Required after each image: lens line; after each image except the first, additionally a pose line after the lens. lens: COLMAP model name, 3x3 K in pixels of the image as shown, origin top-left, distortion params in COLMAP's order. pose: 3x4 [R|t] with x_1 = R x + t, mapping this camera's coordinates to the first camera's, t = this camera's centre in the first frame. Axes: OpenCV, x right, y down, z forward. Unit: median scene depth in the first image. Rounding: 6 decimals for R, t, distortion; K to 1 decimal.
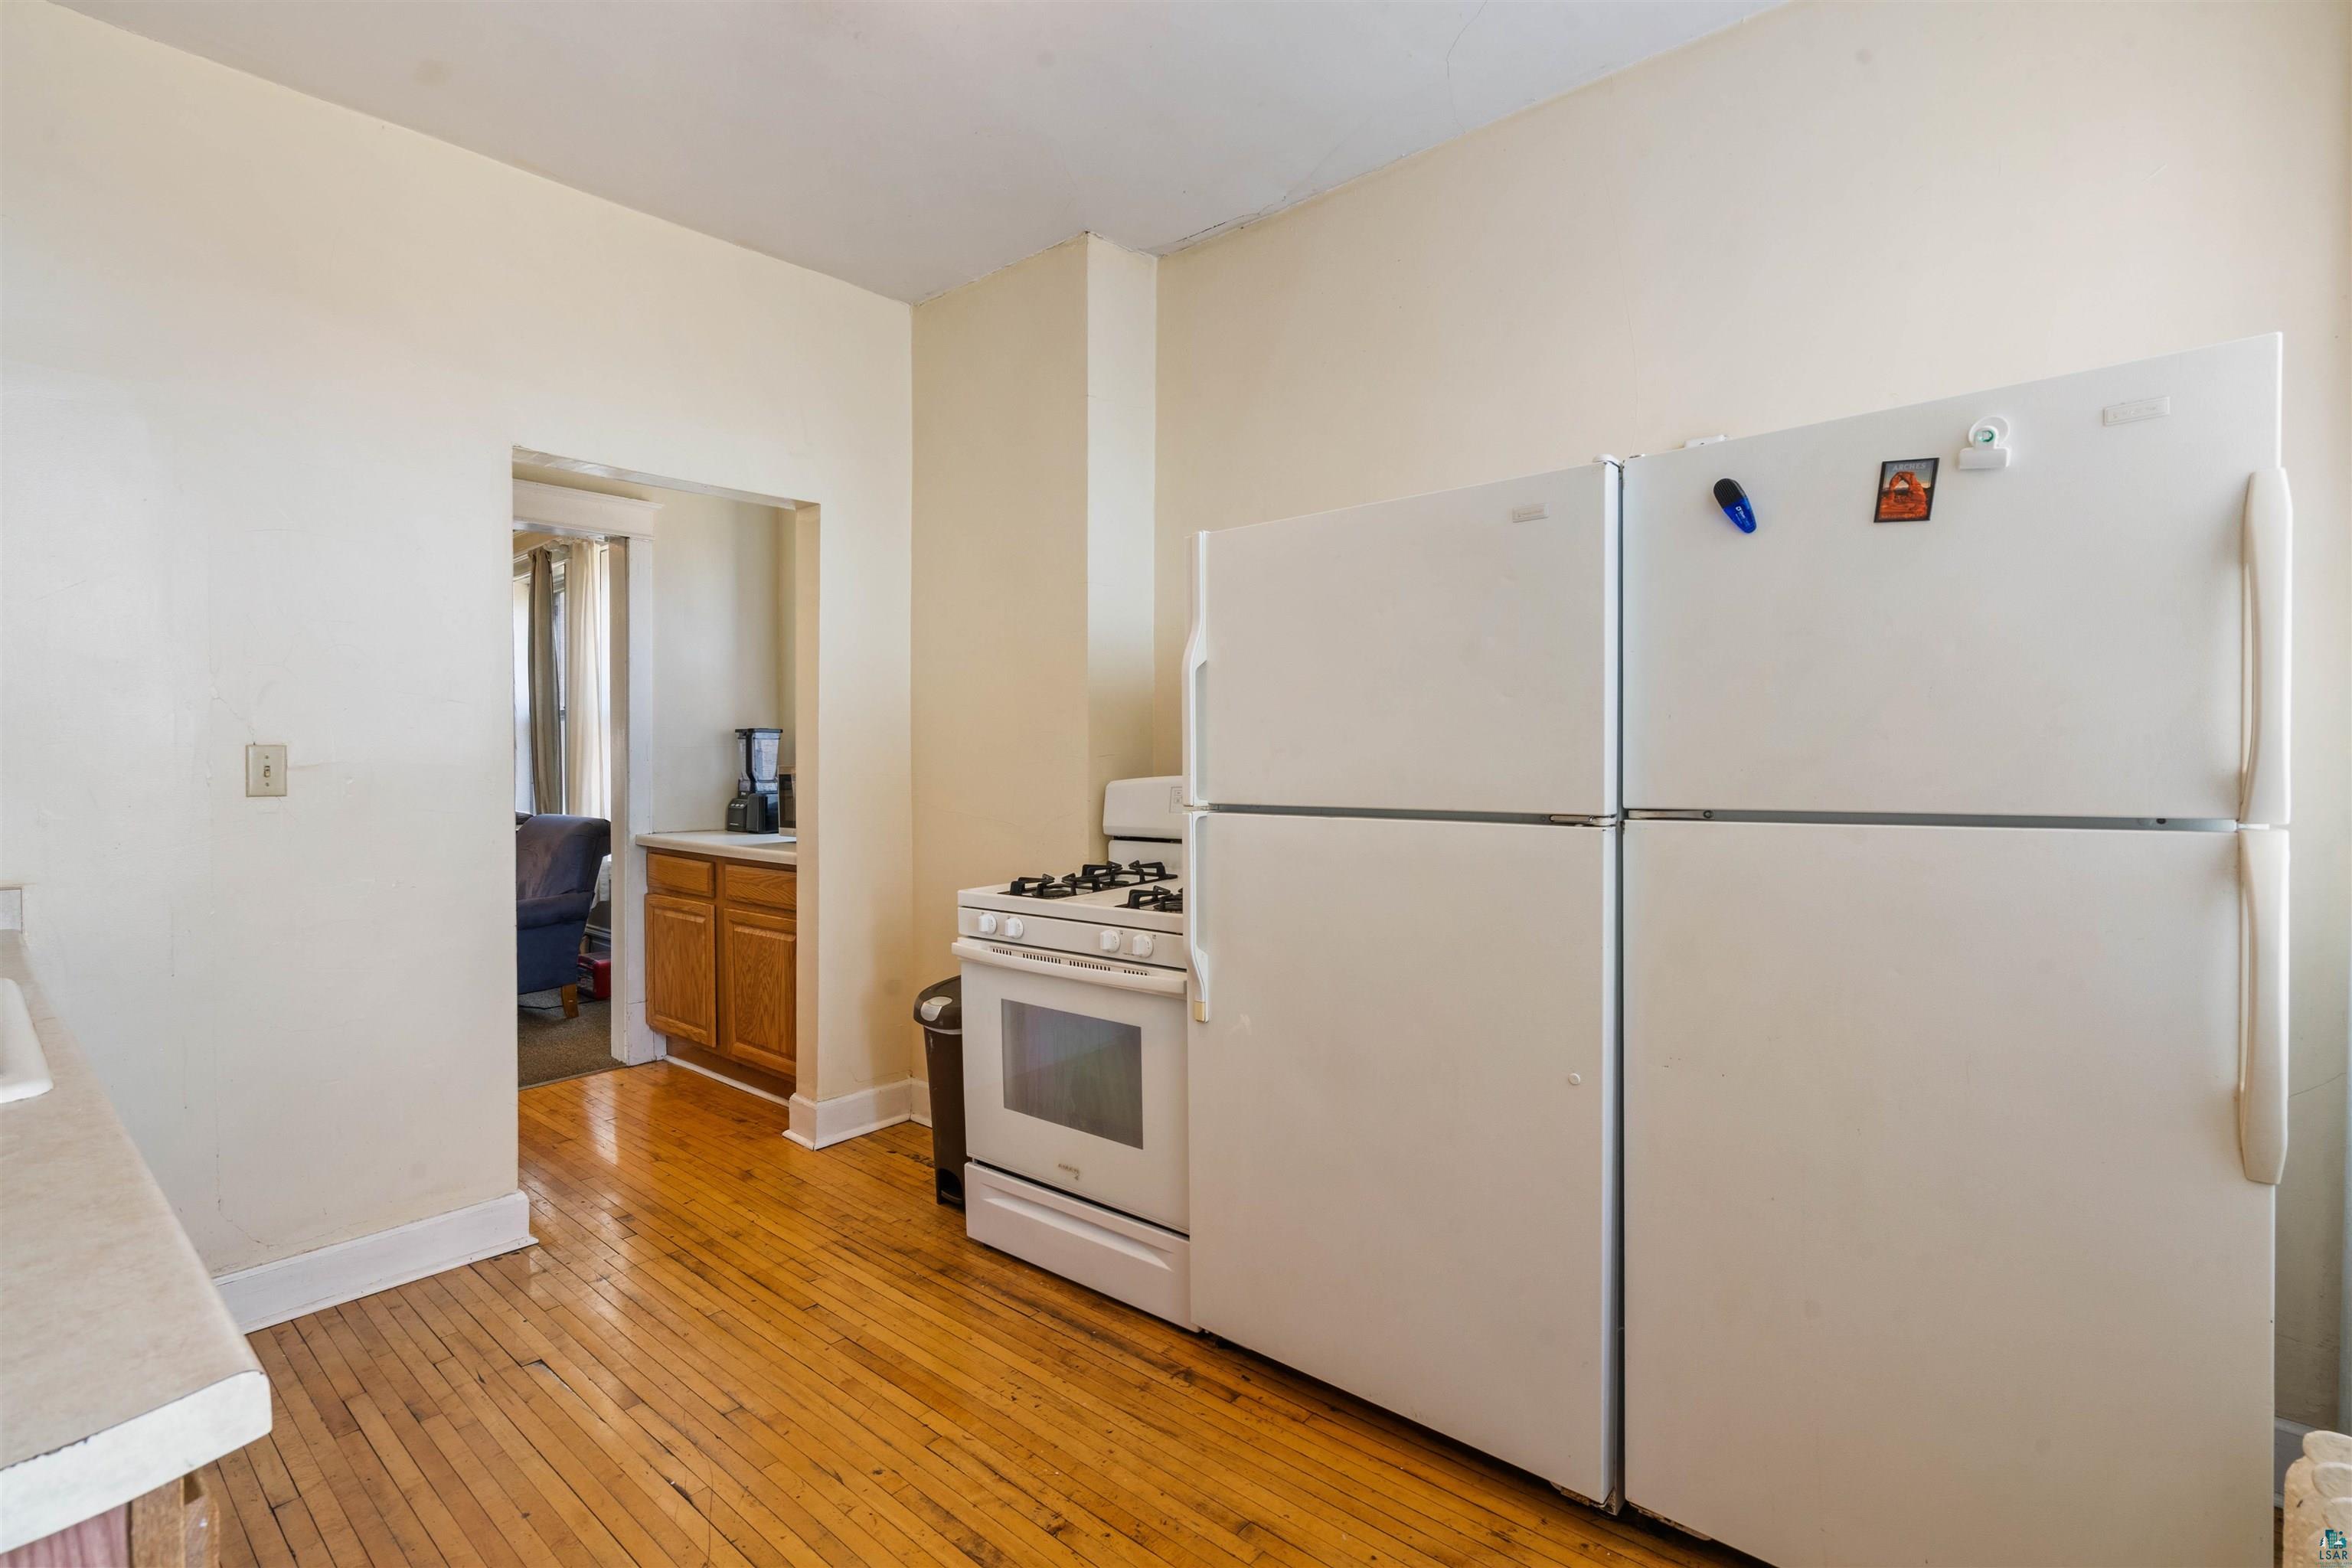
lens RADIAL K [[1082.8, 0, 1165.7], [0, 1082.8, 782.6], [0, 0, 1]] dist [-0.005342, -0.000379]
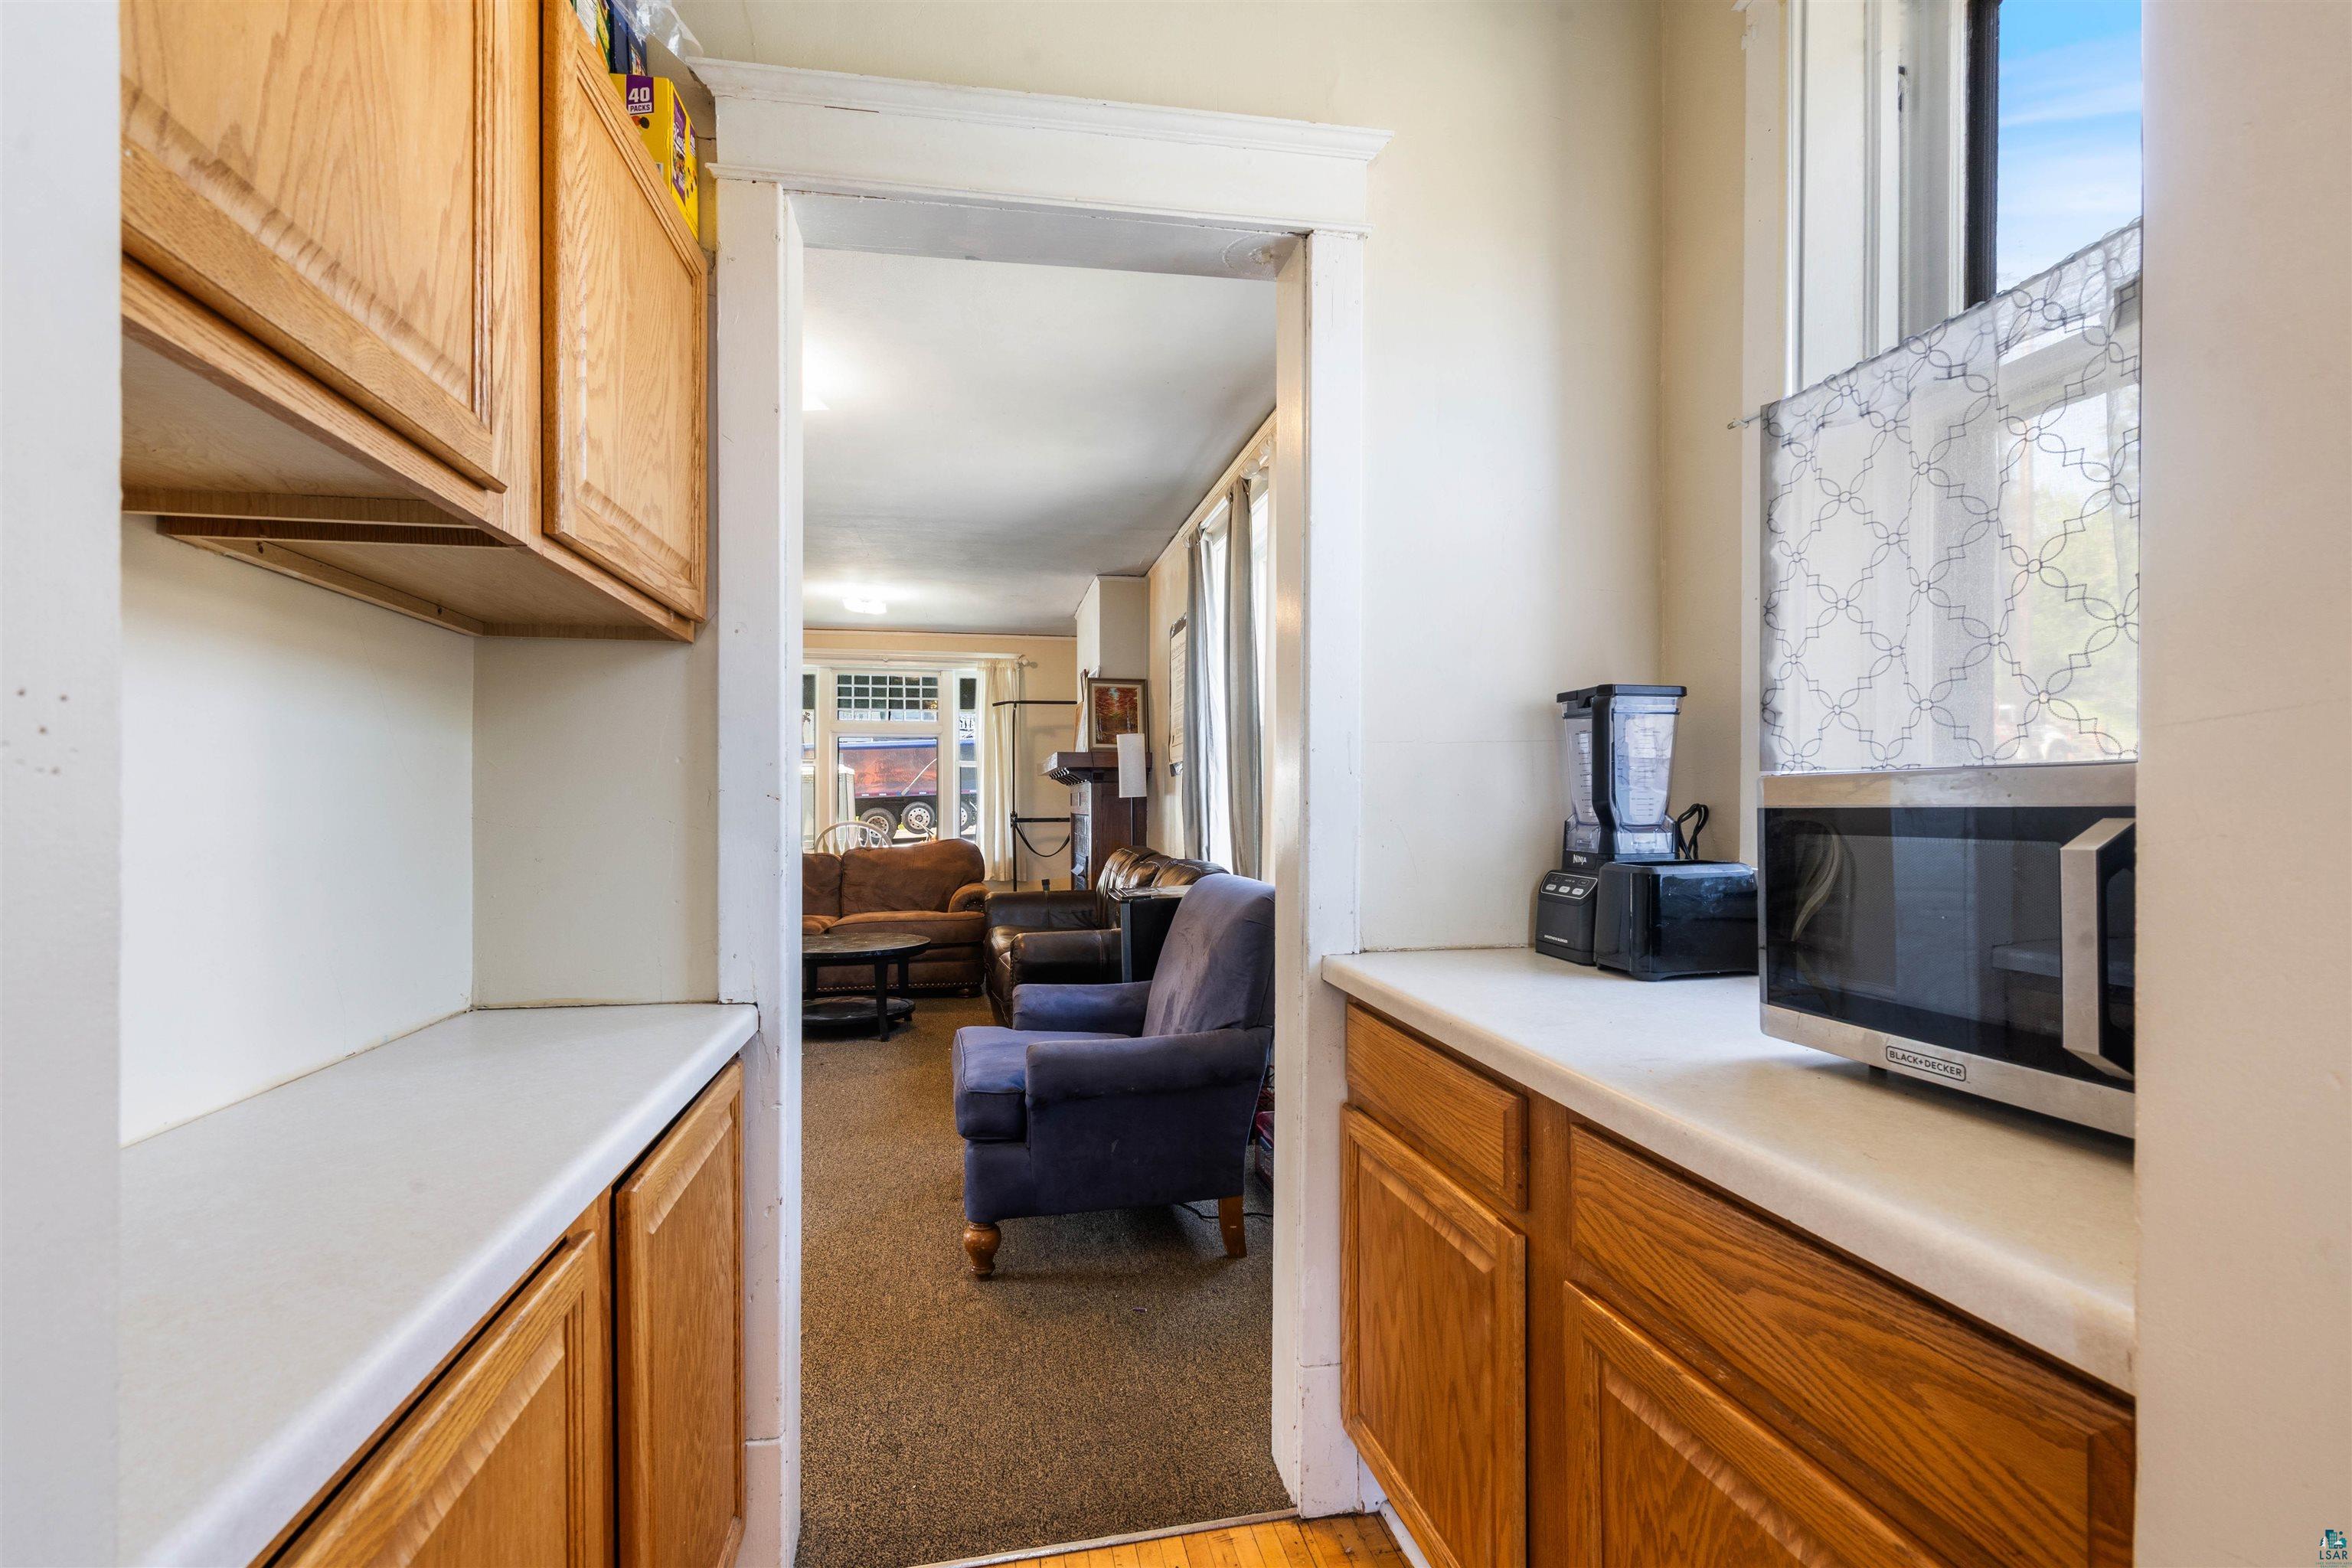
lens RADIAL K [[1082.8, 0, 1169.3], [0, 1082.8, 802.3], [0, 0, 1]] dist [-0.005342, -0.000379]
pose [[0.791755, 0.000432, -0.610839, -0.273139], [-0.010978, 0.999848, -0.013523, -0.003201], [0.610740, 0.017413, 0.791639, 0.611436]]
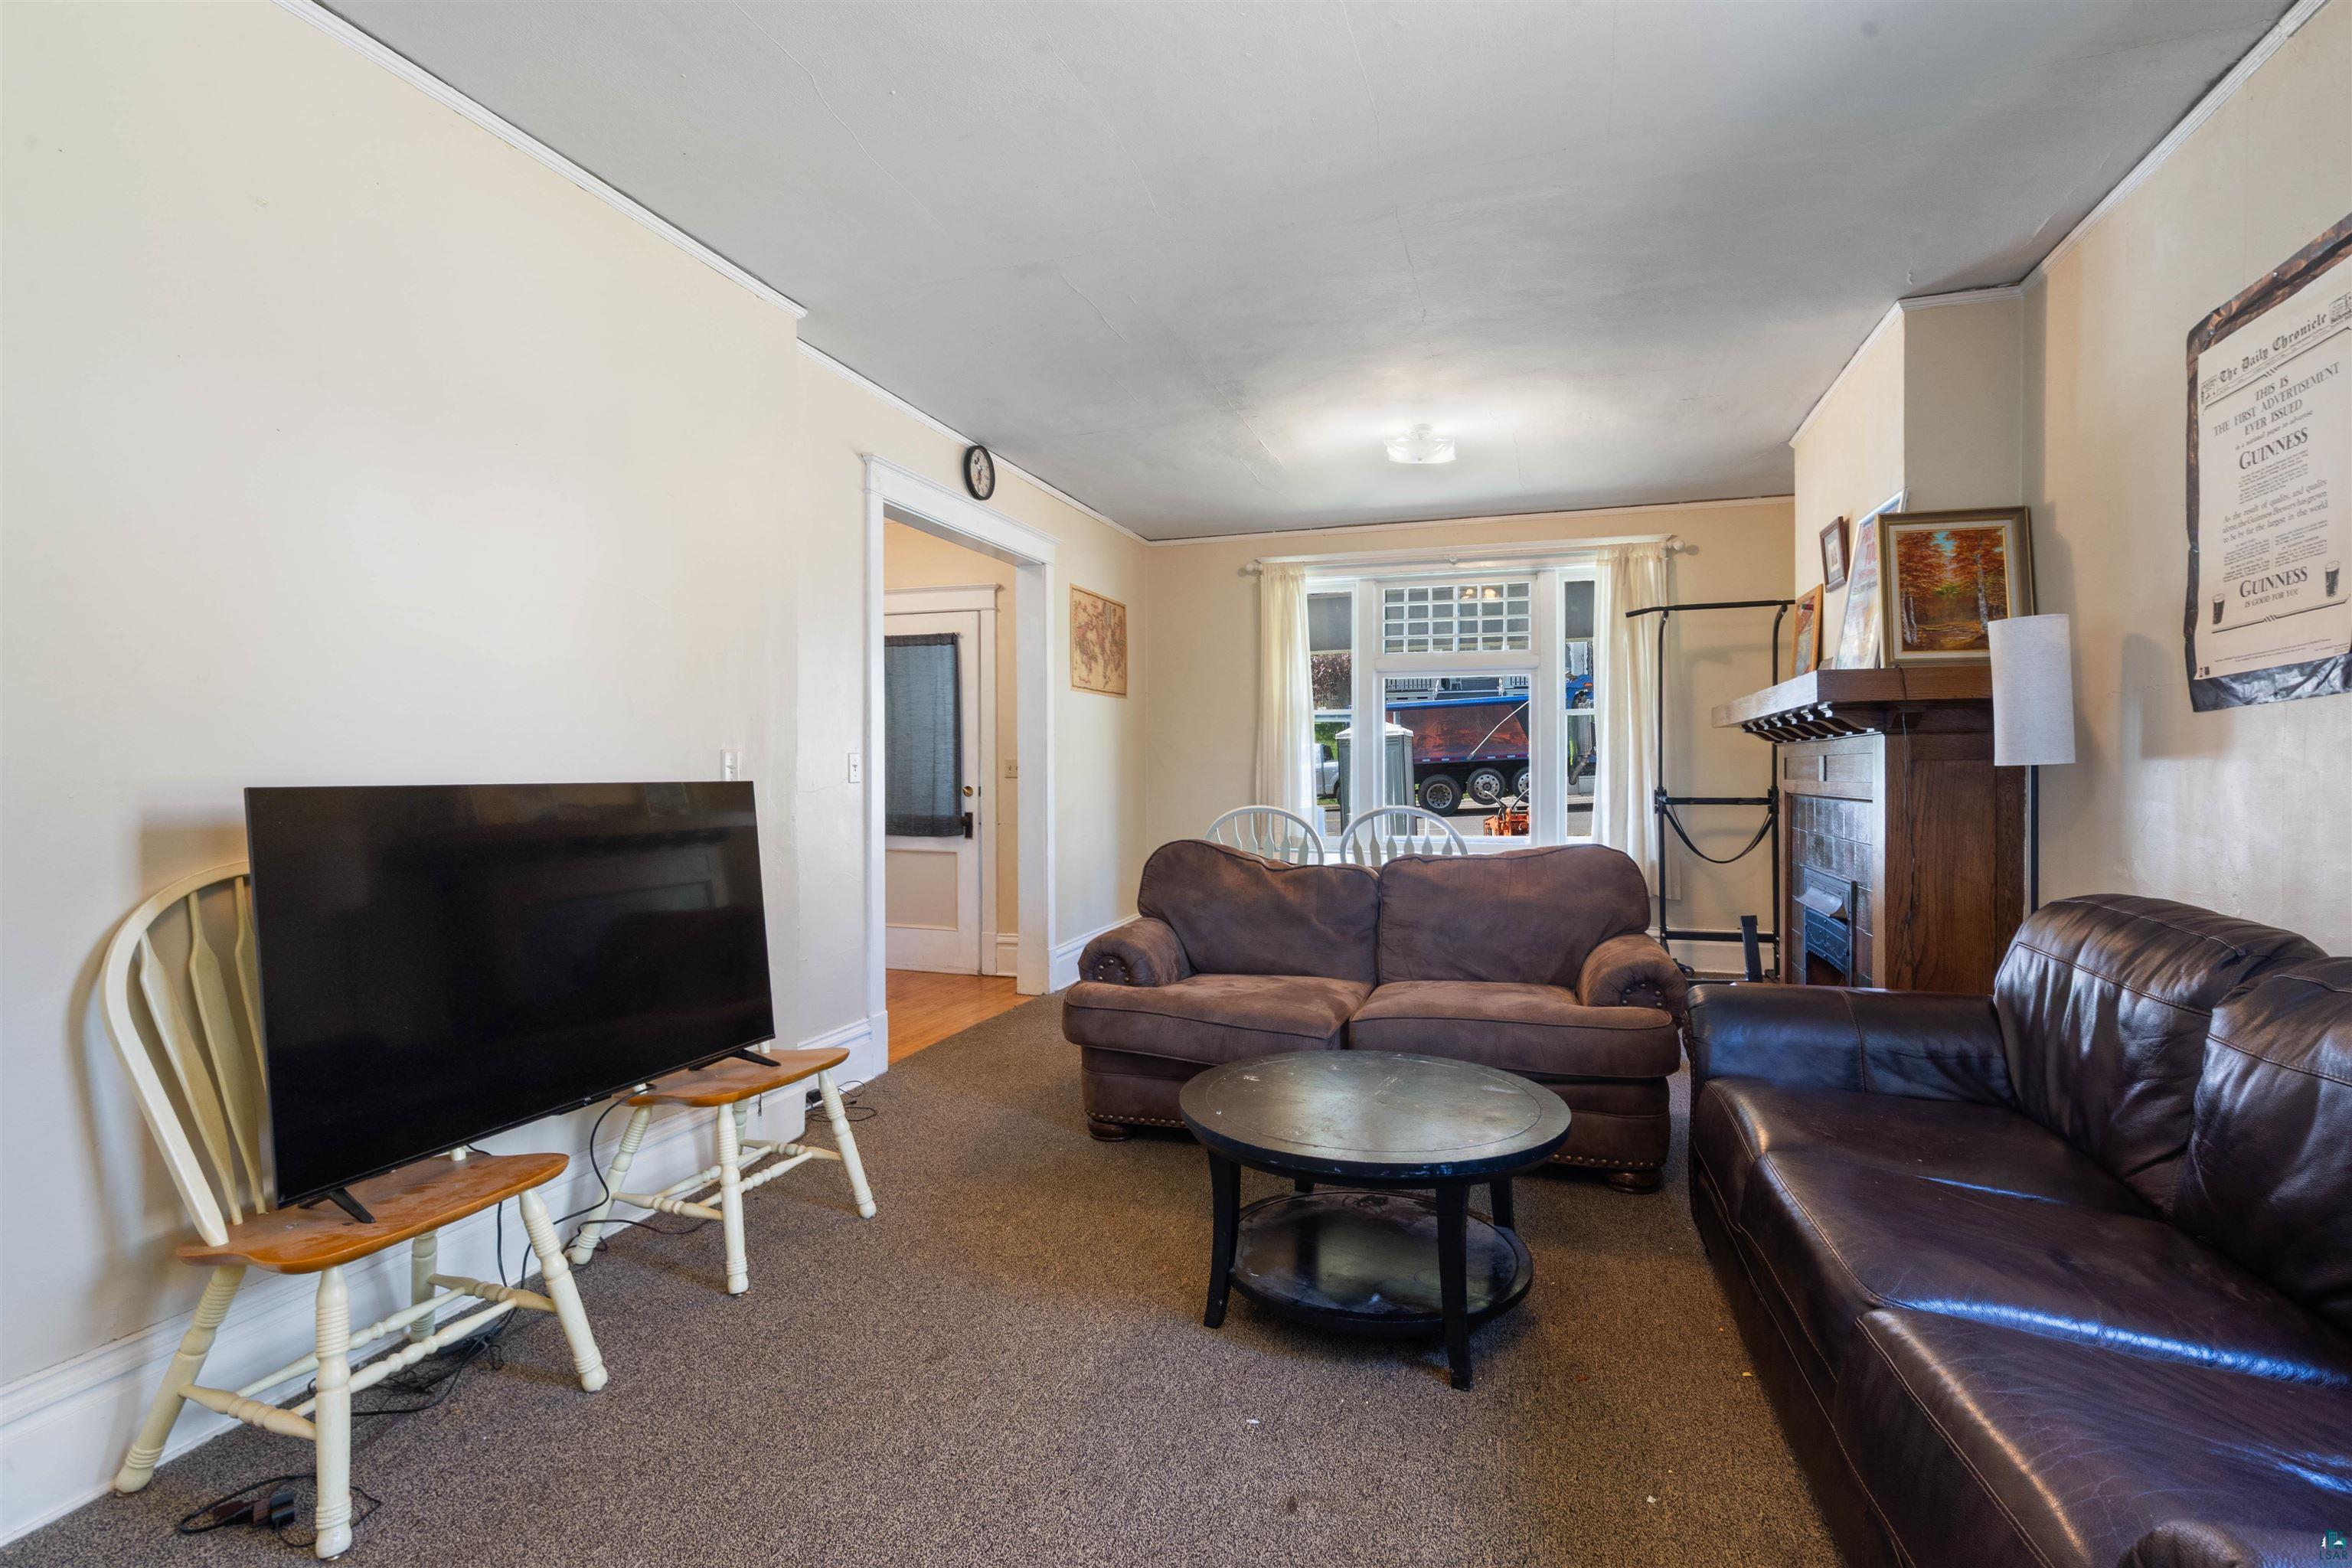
lens RADIAL K [[1082.8, 0, 1180.0], [0, 1082.8, 778.7], [0, 0, 1]] dist [-0.005342, -0.000379]
pose [[0.403606, 0.009218, -0.914886, -0.619660], [-0.013857, 0.999896, 0.003962, -0.011765], [0.914828, 0.011079, 0.403692, 0.872851]]
